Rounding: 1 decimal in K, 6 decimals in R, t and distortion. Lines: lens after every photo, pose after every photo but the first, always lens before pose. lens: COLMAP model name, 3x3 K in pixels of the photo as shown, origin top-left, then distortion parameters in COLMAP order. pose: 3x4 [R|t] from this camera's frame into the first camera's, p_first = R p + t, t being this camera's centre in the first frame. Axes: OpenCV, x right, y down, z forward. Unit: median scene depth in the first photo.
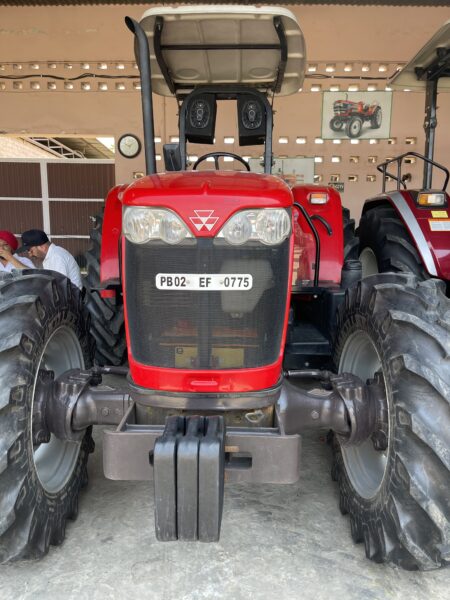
lens RADIAL K [[475.2, 0, 228.5], [0, 475.2, 306.0], [0, 0, 1]] dist [0.043297, -0.053592]
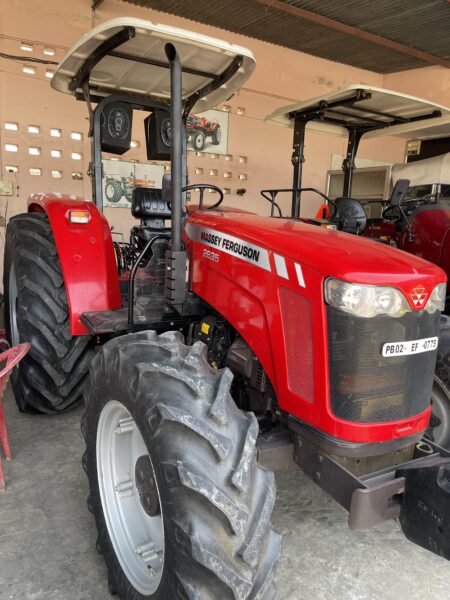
lens RADIAL K [[475.2, 0, 222.0], [0, 475.2, 306.0], [0, 0, 1]] dist [0.043297, -0.053592]
pose [[0.842197, -0.061992, 0.535595, -0.499917], [0.038680, 0.997755, 0.054663, -0.108550], [-0.537781, -0.025320, 0.842704, 0.114421]]
